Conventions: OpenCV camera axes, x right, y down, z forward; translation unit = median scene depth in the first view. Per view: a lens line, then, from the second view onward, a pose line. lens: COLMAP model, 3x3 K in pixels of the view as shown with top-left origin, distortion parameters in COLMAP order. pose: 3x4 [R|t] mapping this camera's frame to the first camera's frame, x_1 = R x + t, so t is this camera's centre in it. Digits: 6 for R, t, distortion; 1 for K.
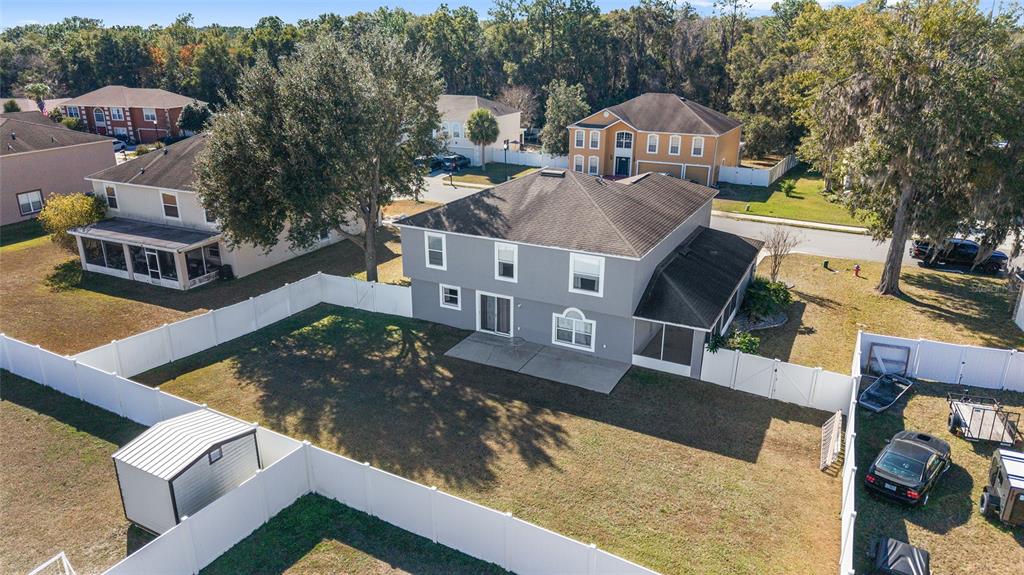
lens RADIAL K [[689.0, 0, 504.8], [0, 689.0, 285.6], [0, 0, 1]] dist [0.038557, -0.050807]
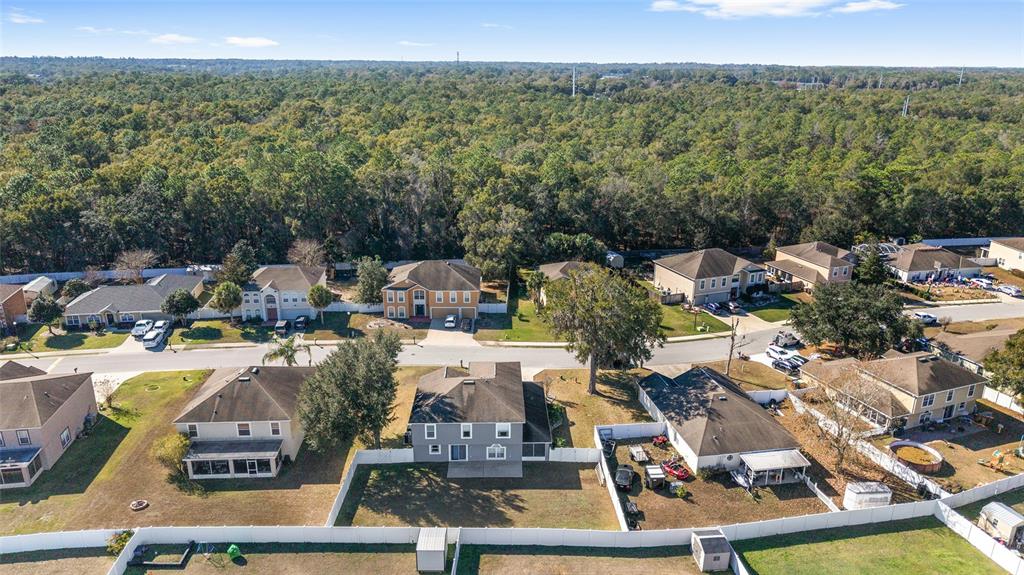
lens RADIAL K [[689.0, 0, 512.4], [0, 689.0, 282.2], [0, 0, 1]] dist [0.038557, -0.050807]
pose [[0.874695, -0.144181, 0.462731, -0.851330], [0.156405, 0.987619, 0.012080, -0.522998], [-0.458744, 0.061807, 0.886417, -1.153347]]
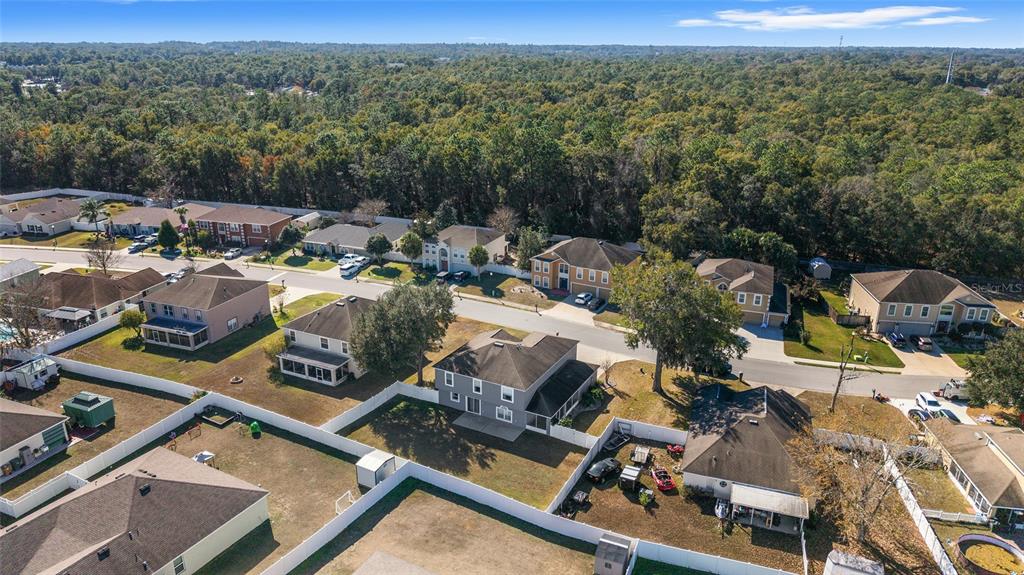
lens RADIAL K [[689.0, 0, 507.8], [0, 689.0, 279.8], [0, 0, 1]] dist [0.038557, -0.050807]
pose [[0.999918, 0.007223, -0.010577, 0.132313], [-0.007333, 0.999919, -0.010414, -0.385546], [0.010501, 0.010491, 0.999890, -1.468236]]
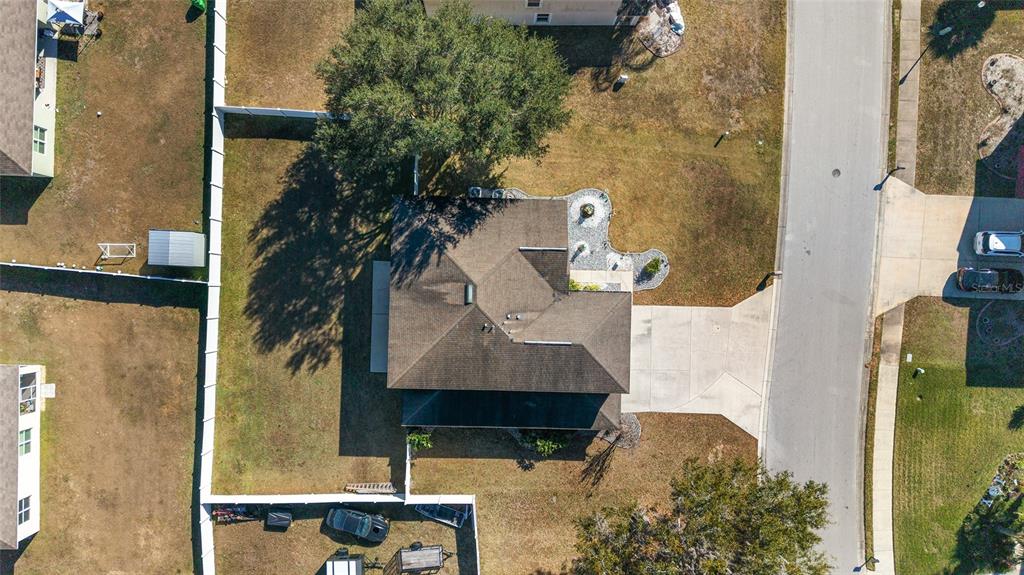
lens RADIAL K [[689.0, 0, 507.4], [0, 689.0, 296.8], [0, 0, 1]] dist [0.038557, -0.050807]
pose [[0.440710, 0.897555, 0.013016, 0.093448], [-0.317353, 0.142228, 0.937581, -1.415003], [0.839680, -0.417332, 0.347523, 0.664021]]
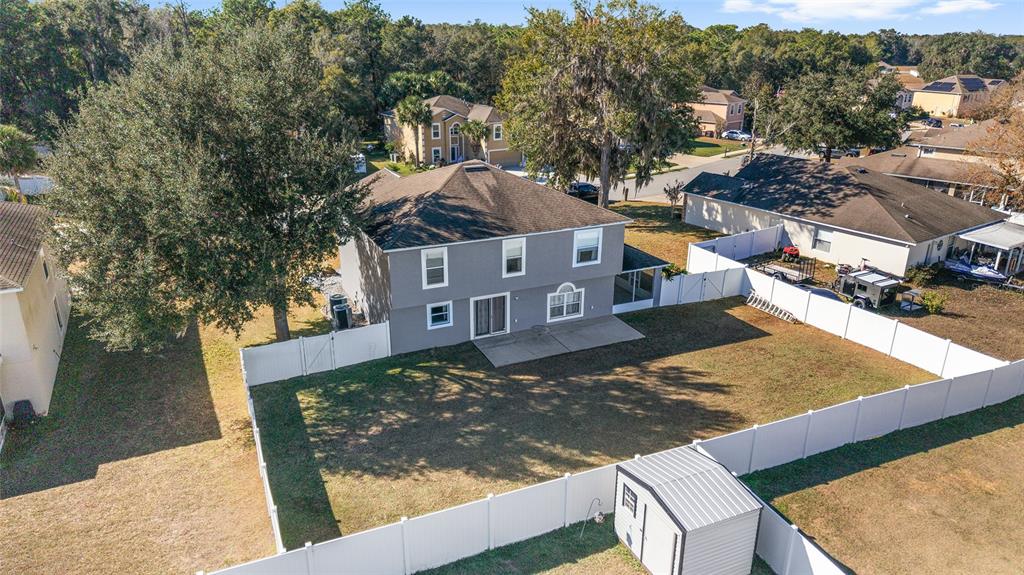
lens RADIAL K [[689.0, 0, 516.7], [0, 689.0, 290.4], [0, 0, 1]] dist [0.038557, -0.050807]
pose [[0.596595, -0.272258, 0.754950, -0.743847], [0.261671, 0.955281, 0.137719, -0.121547], [-0.758685, 0.115386, 0.641158, 0.349123]]
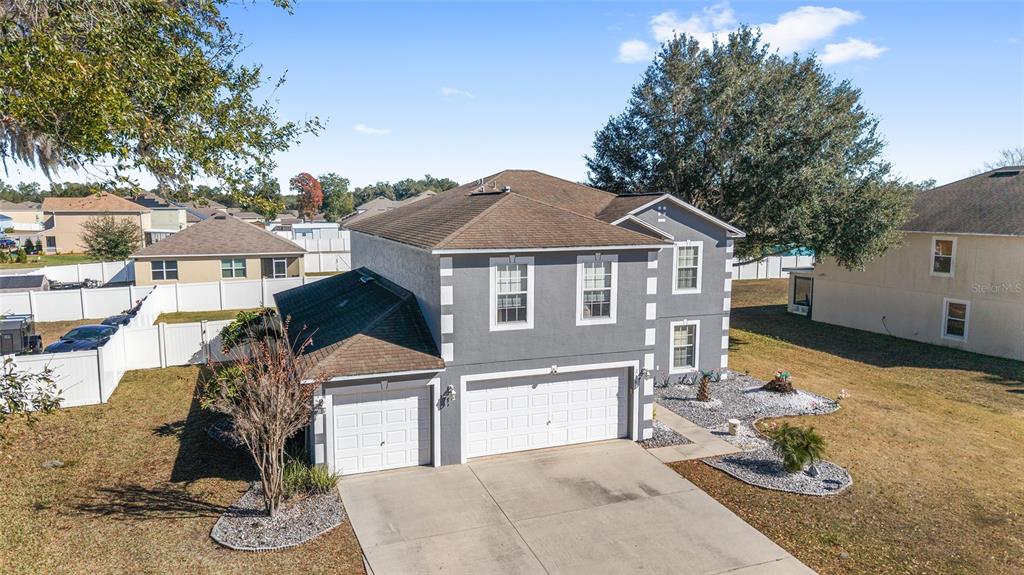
lens RADIAL K [[689.0, 0, 515.8], [0, 689.0, 288.2], [0, 0, 1]] dist [0.038557, -0.050807]
pose [[-0.662292, 0.084797, -0.744432, 0.713954], [-0.255024, 0.908735, 0.330398, -0.324423], [0.704508, 0.408668, -0.580223, 1.599545]]
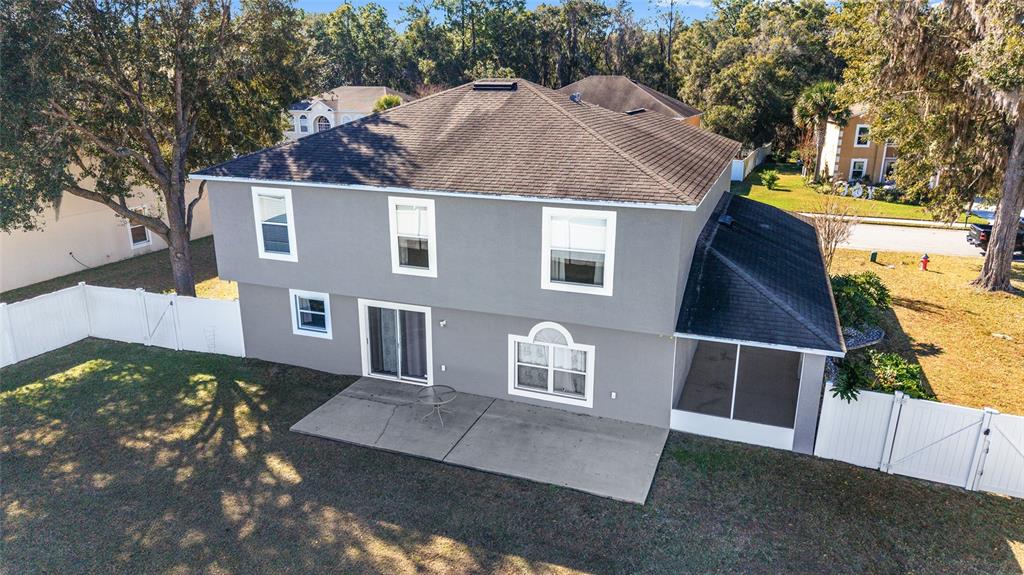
lens RADIAL K [[689.0, 0, 512.1], [0, 689.0, 286.8], [0, 0, 1]] dist [0.038557, -0.050807]
pose [[0.992549, -0.032781, 0.117350, 0.013241], [0.038788, 0.998031, -0.049283, 0.029167], [-0.115503, 0.053468, 0.991867, 0.479954]]
